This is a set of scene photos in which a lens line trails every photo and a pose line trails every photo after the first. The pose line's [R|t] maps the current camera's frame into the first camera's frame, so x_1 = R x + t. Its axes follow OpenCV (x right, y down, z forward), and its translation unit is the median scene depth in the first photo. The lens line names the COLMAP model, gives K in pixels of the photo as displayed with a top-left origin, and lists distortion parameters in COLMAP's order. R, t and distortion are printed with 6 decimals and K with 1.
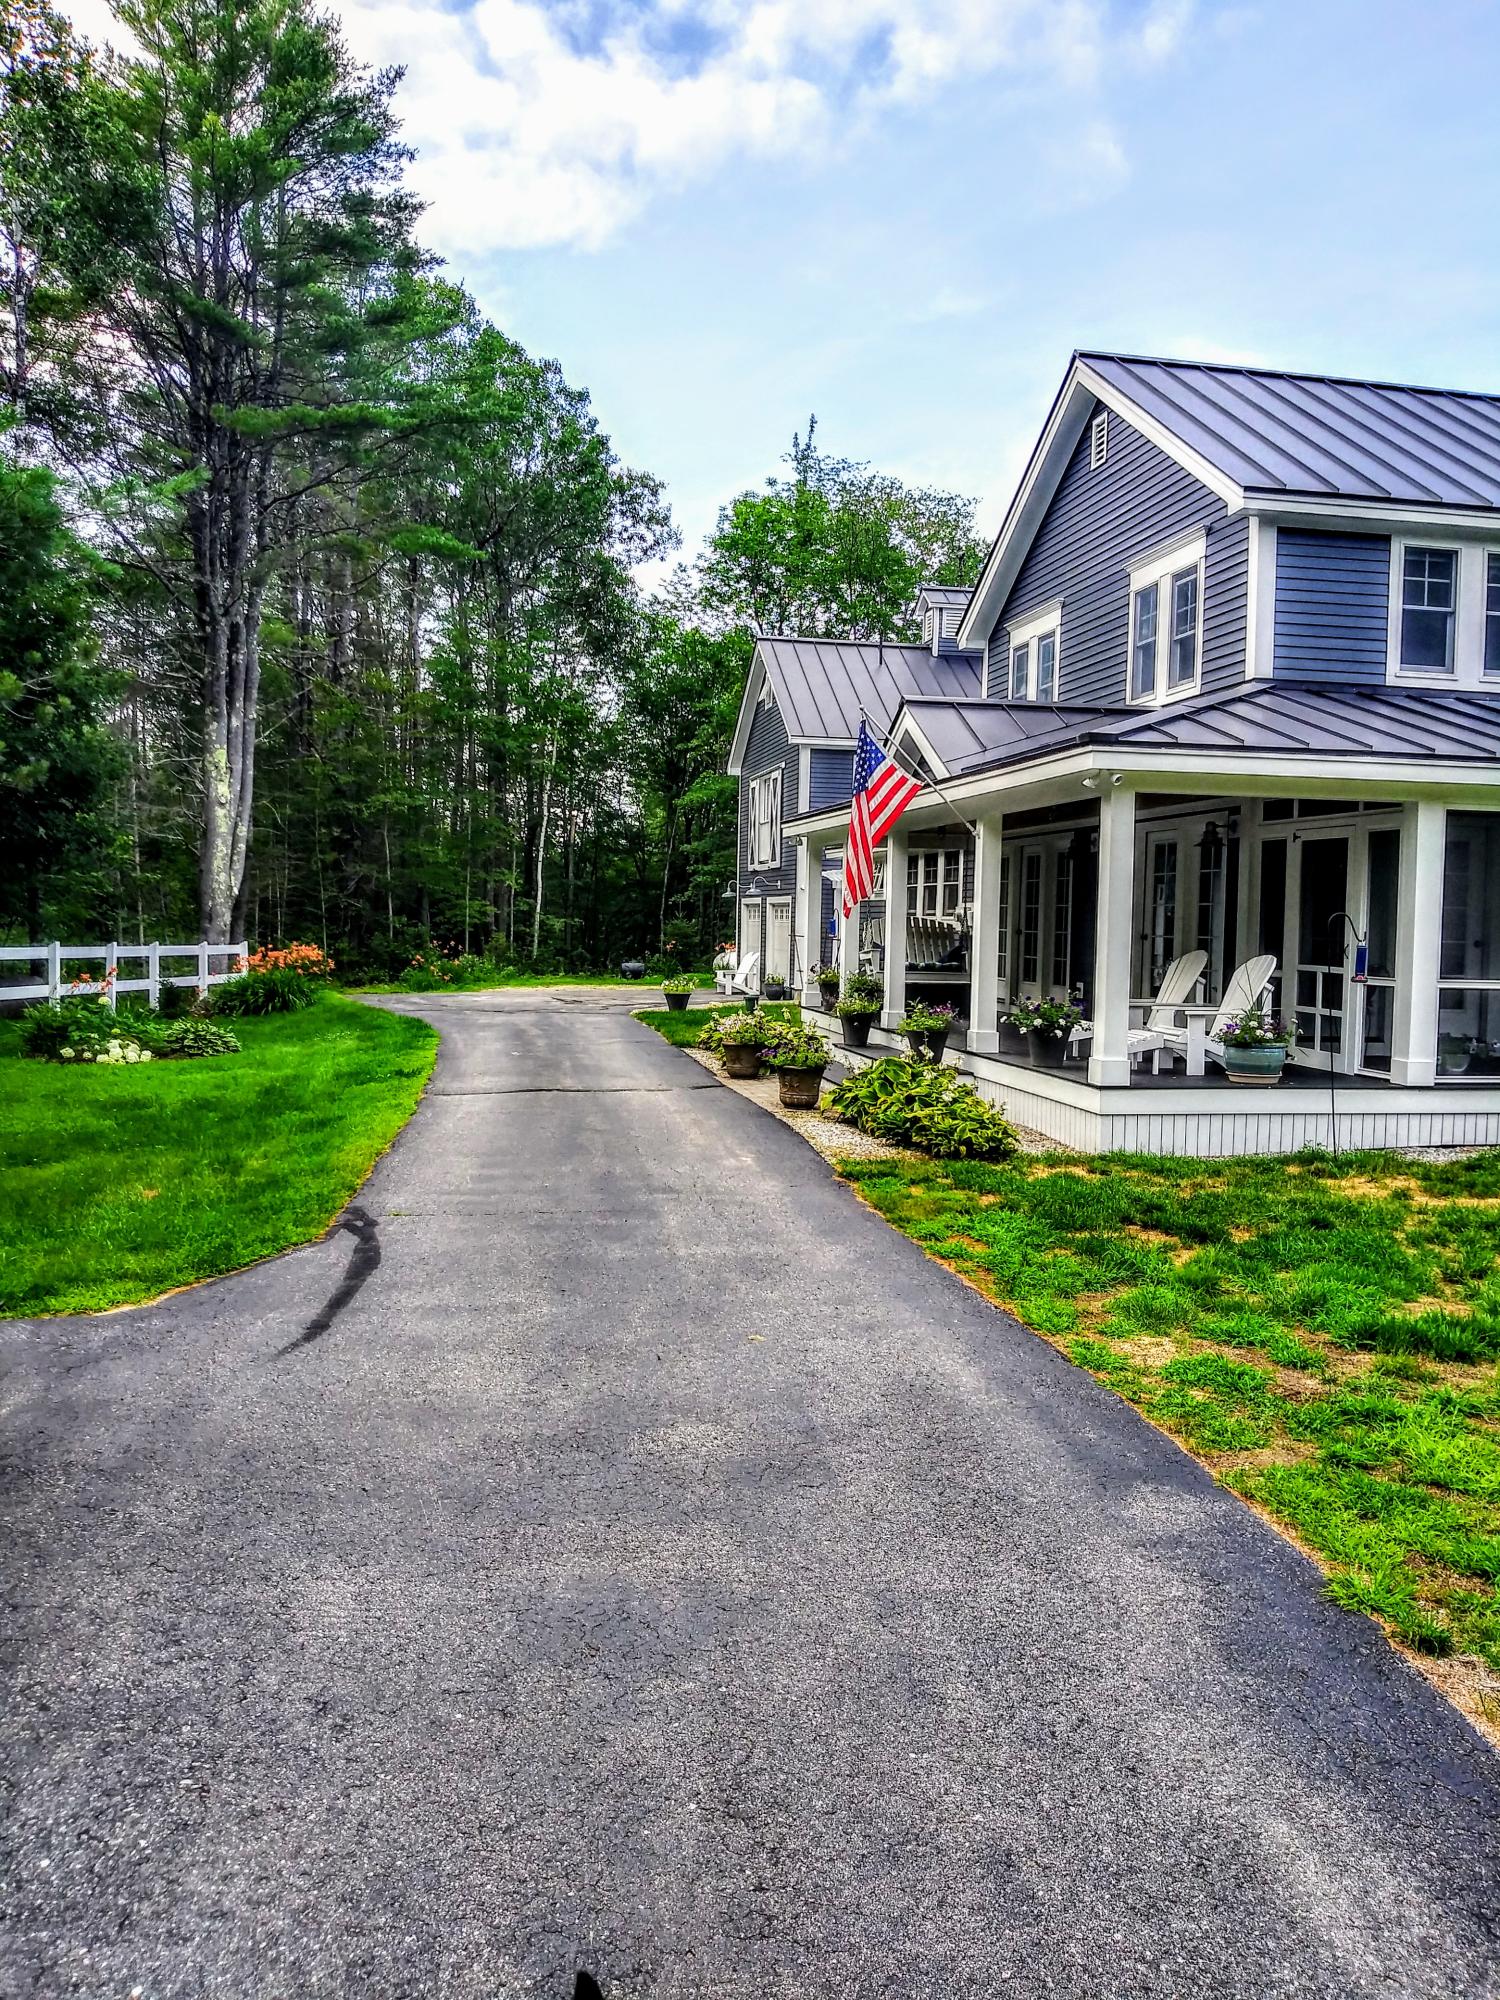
lens RADIAL K [[1553.3, 0, 745.5], [0, 1553.3, 990.6], [0, 0, 1]] dist [0.004426, -0.019294]
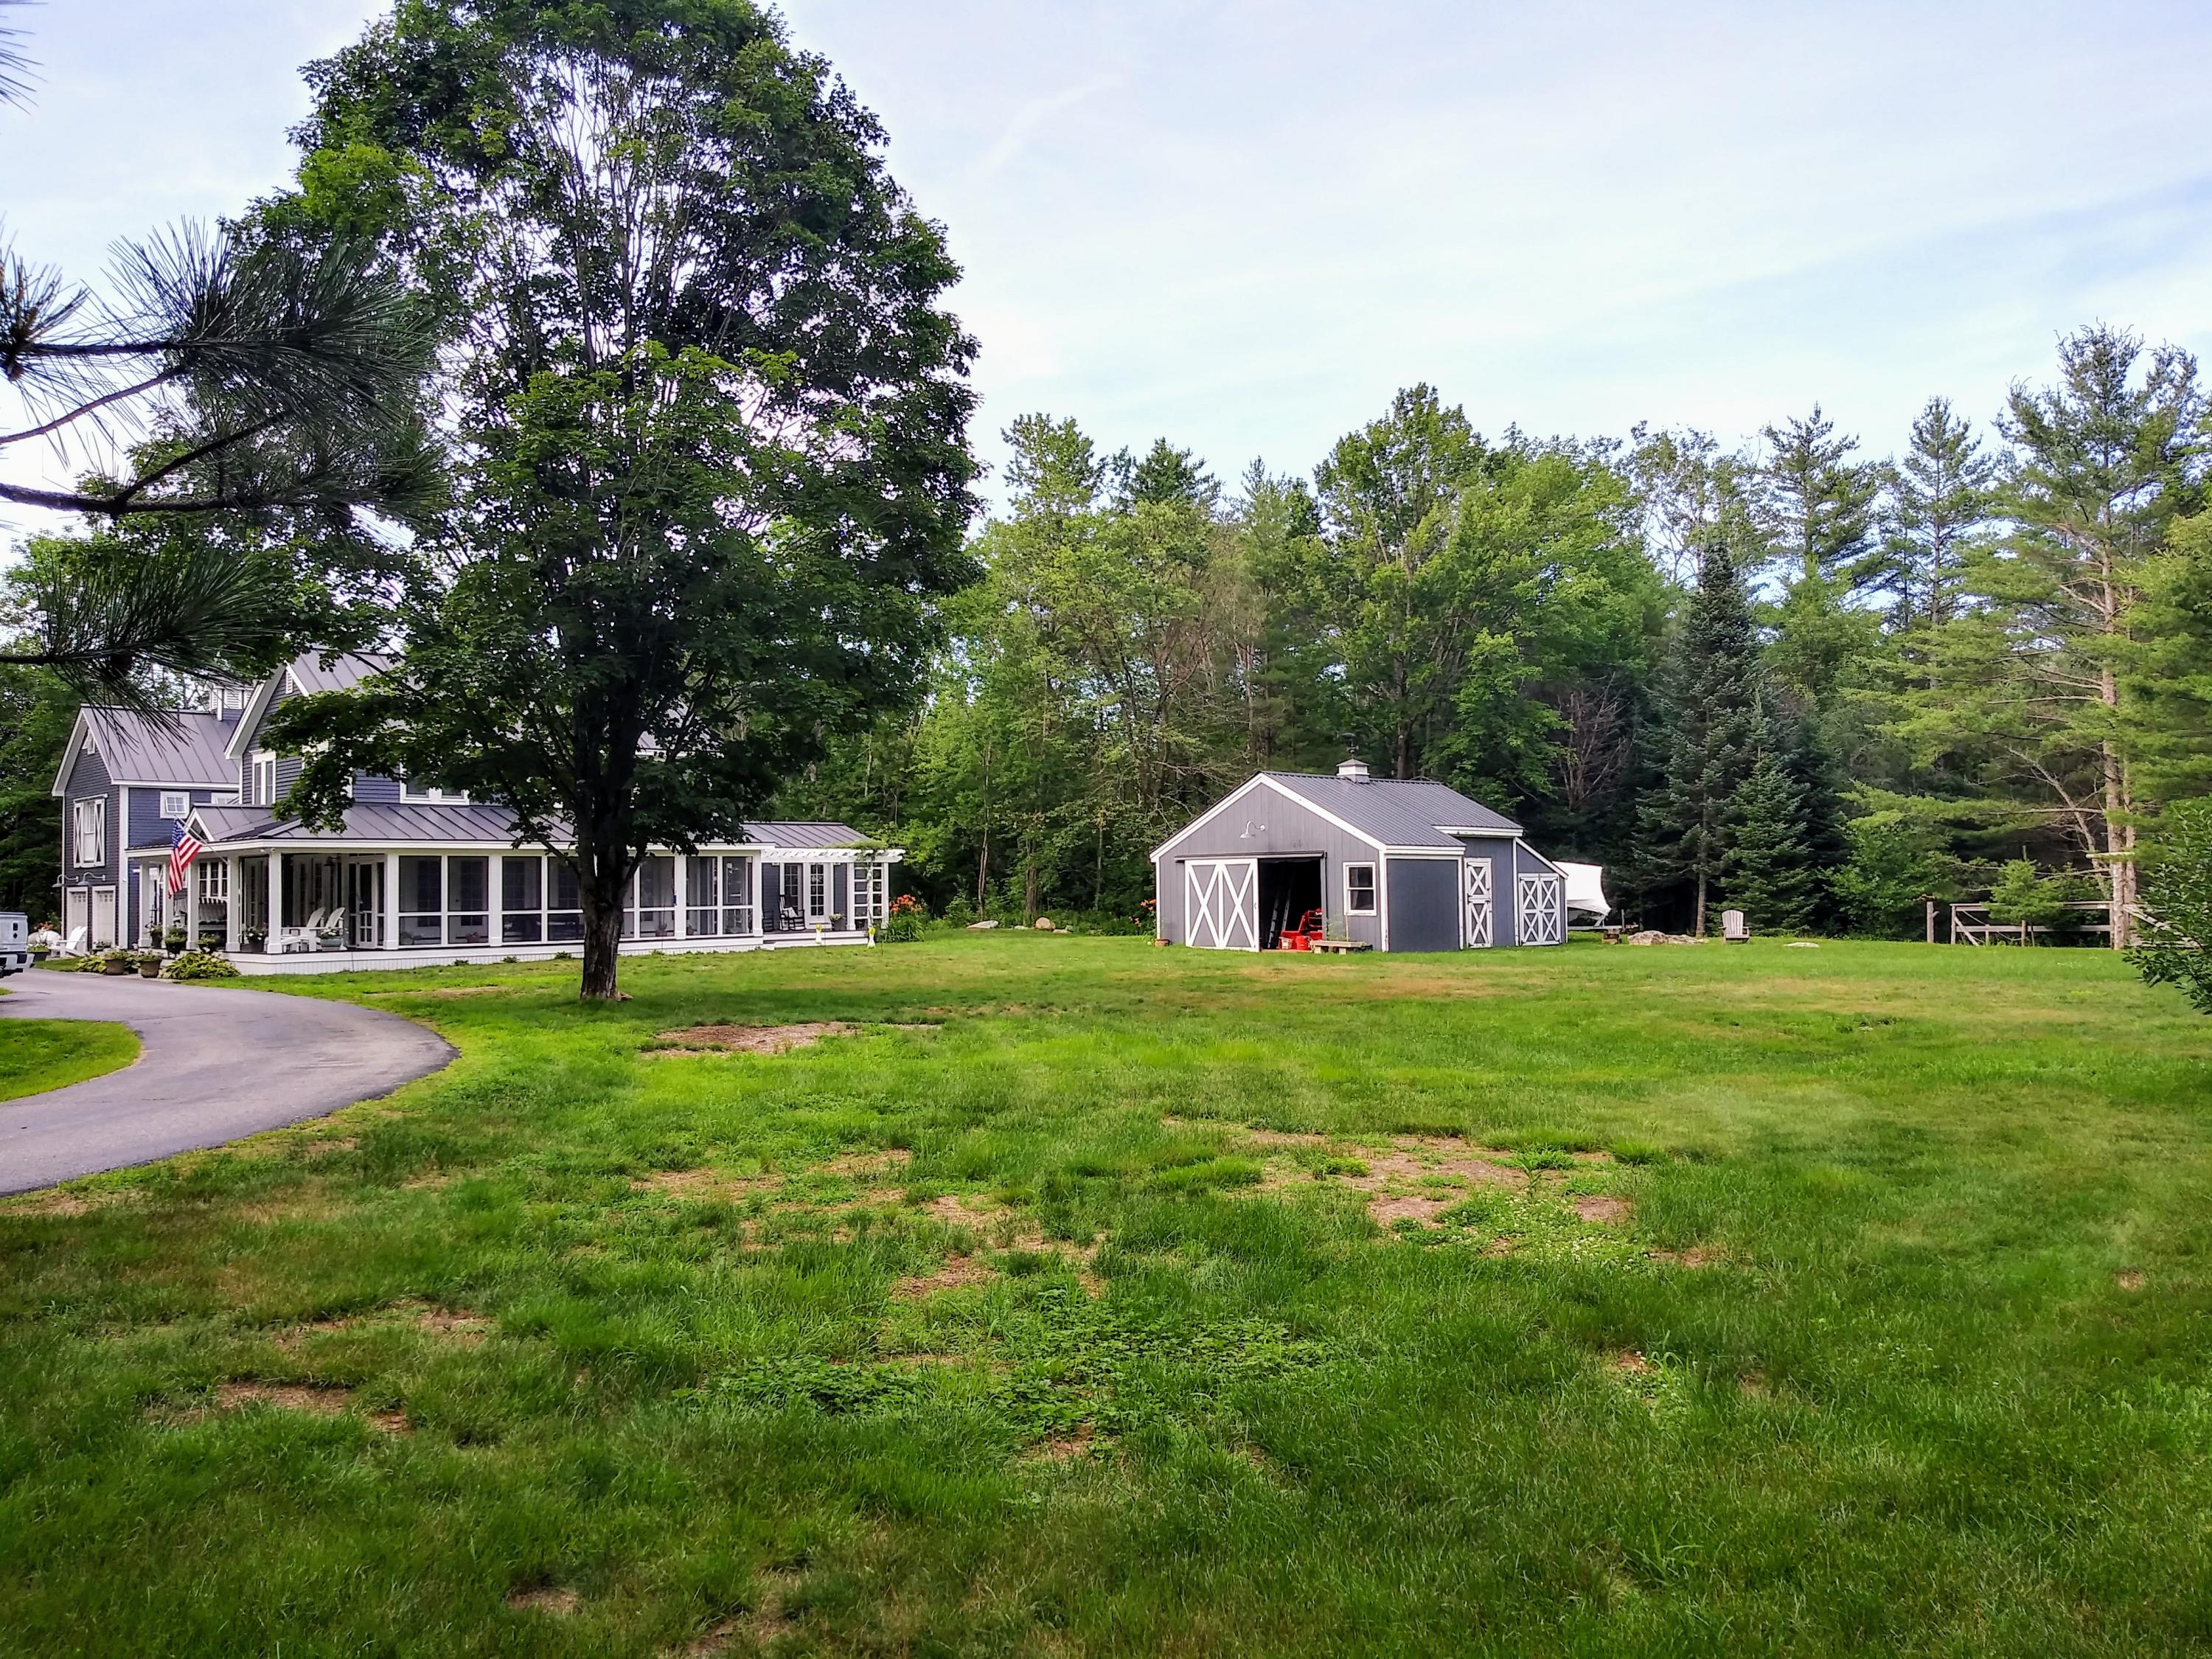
lens RADIAL K [[1718.0, 0, 1105.1], [0, 1718.0, 842.9], [0, 0, 1]] dist [0.004426, -0.019294]
pose [[0.835218, -0.022731, 0.549449, -0.177142], [0.059985, 0.996949, -0.049940, 0.081470], [-0.546638, 0.074669, 0.834033, -1.944774]]
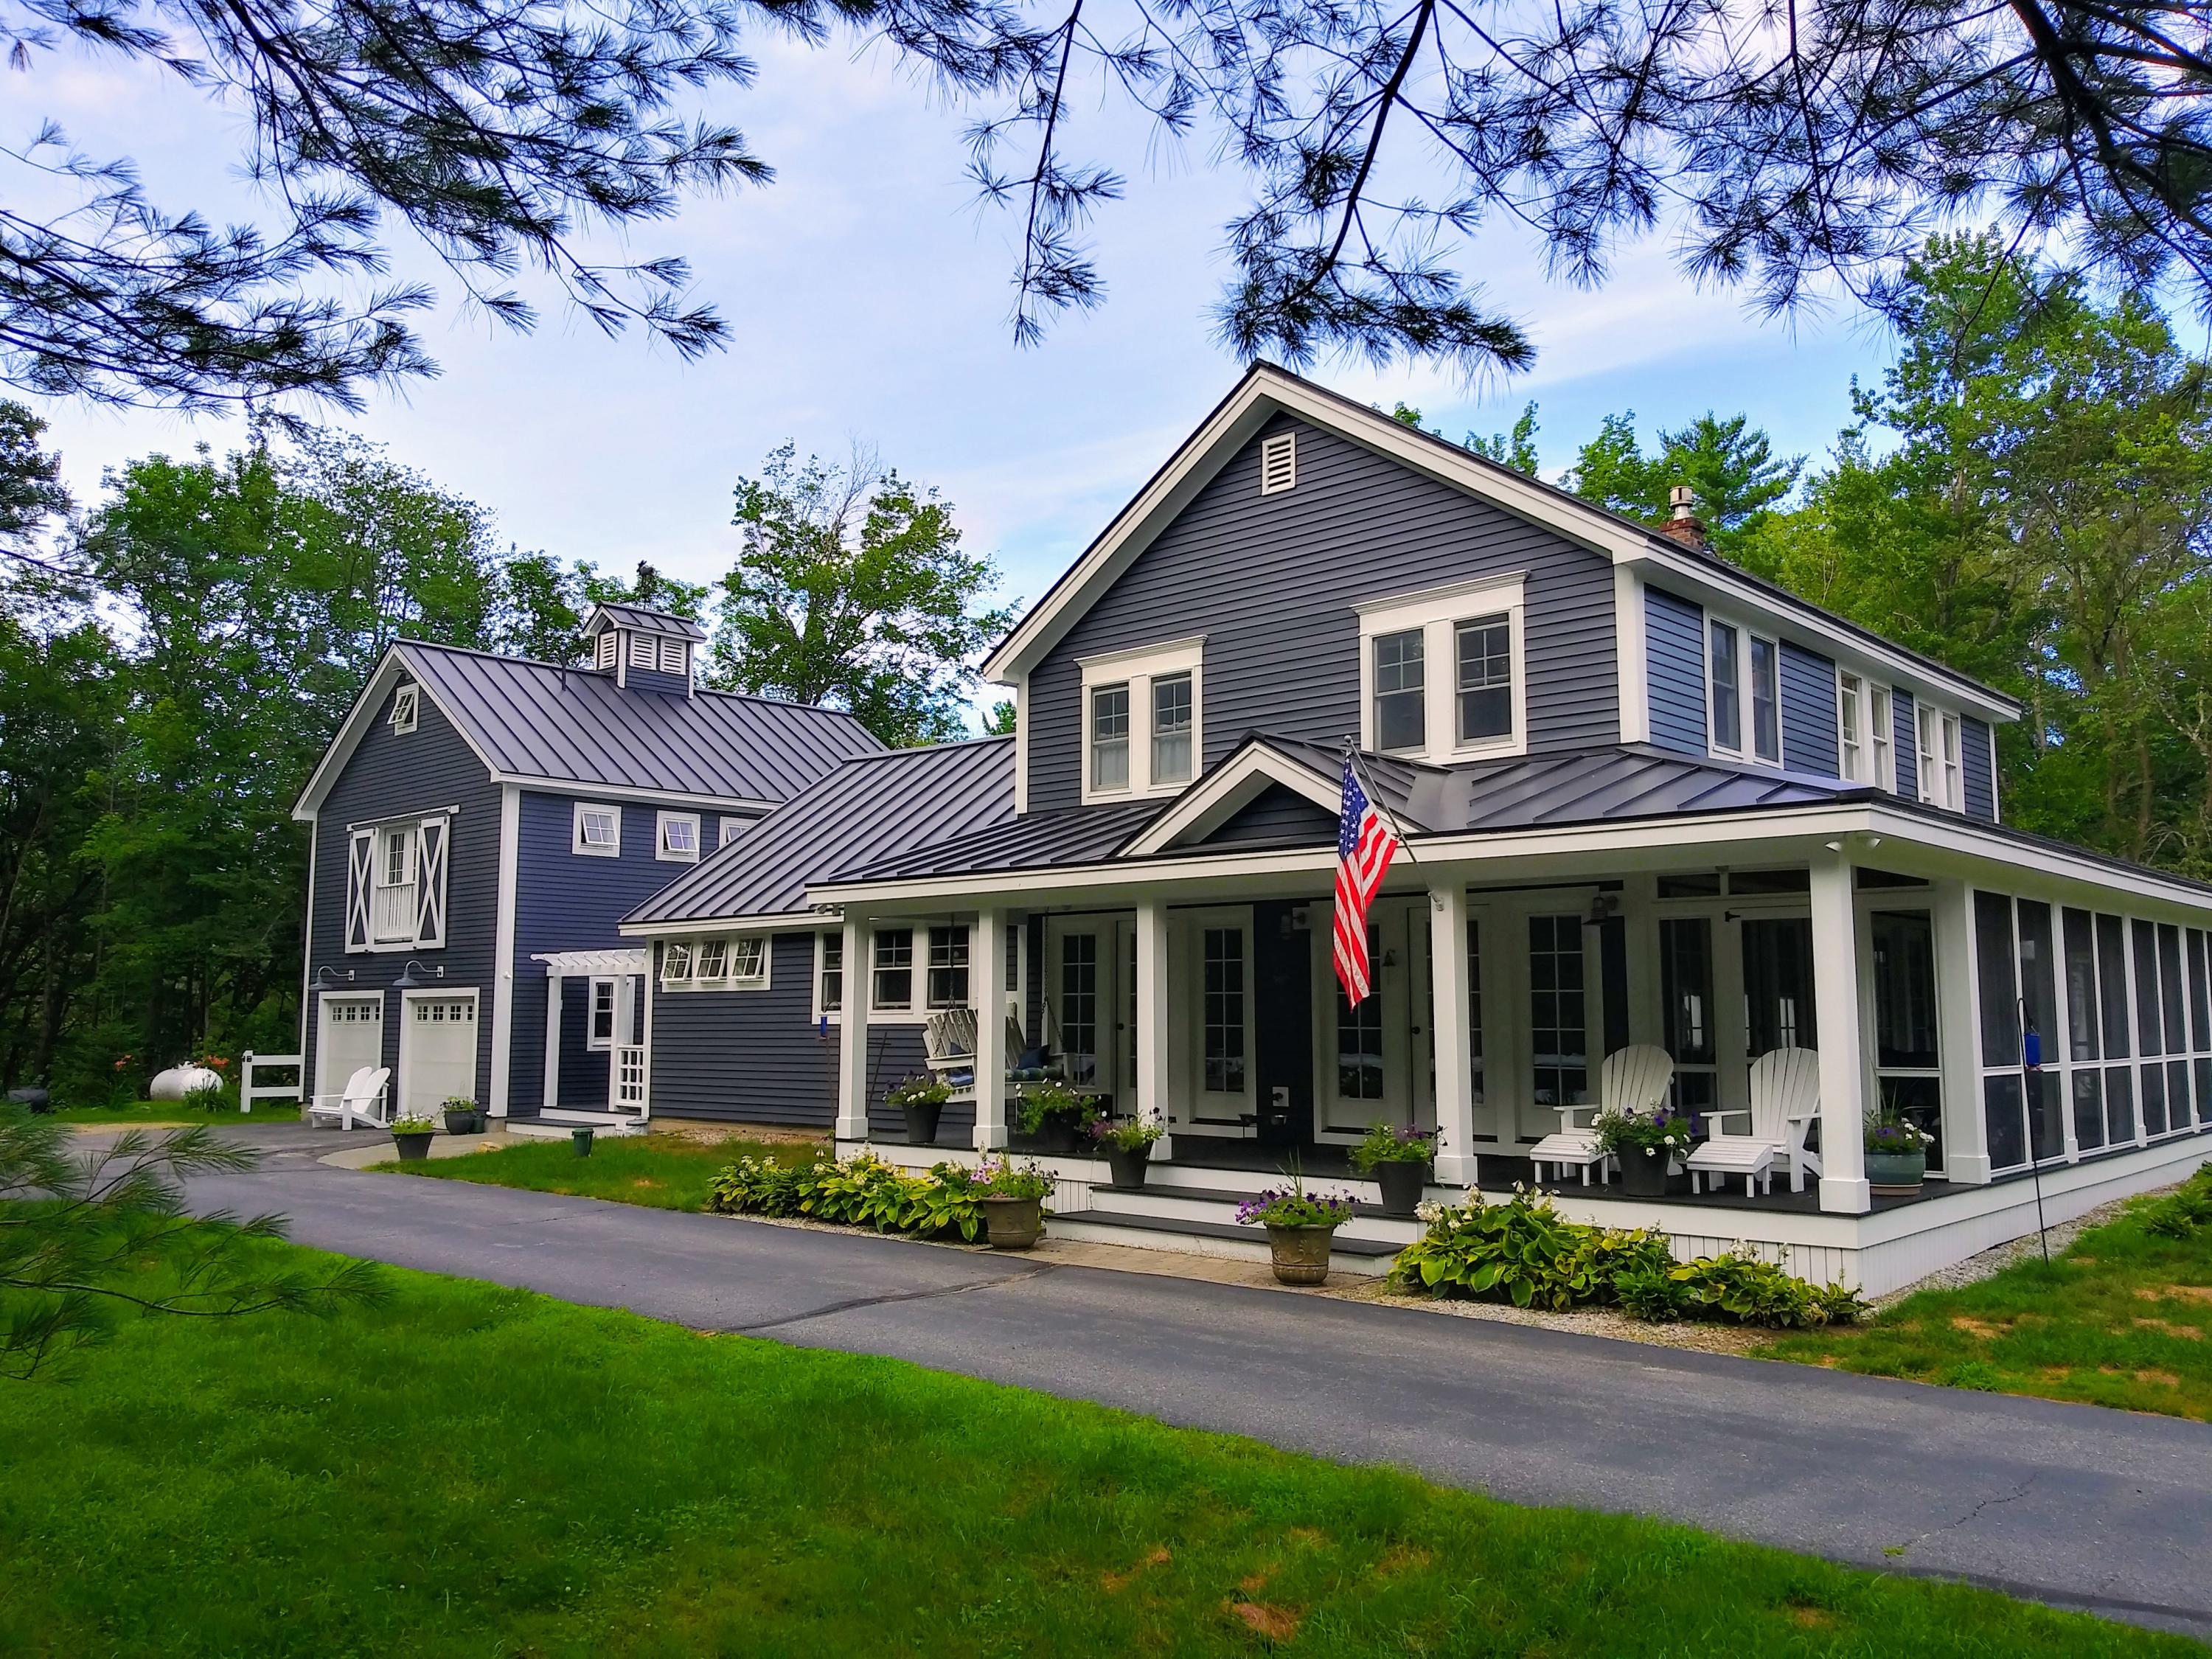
lens RADIAL K [[1718.0, 0, 1108.8], [0, 1718.0, 825.5], [0, 0, 1]] dist [0.004426, -0.019294]
pose [[0.802790, 0.050671, 0.594105, -0.477149], [0.041536, 0.989210, -0.140495, -0.021763], [-0.594813, 0.137465, 0.792023, 0.362806]]
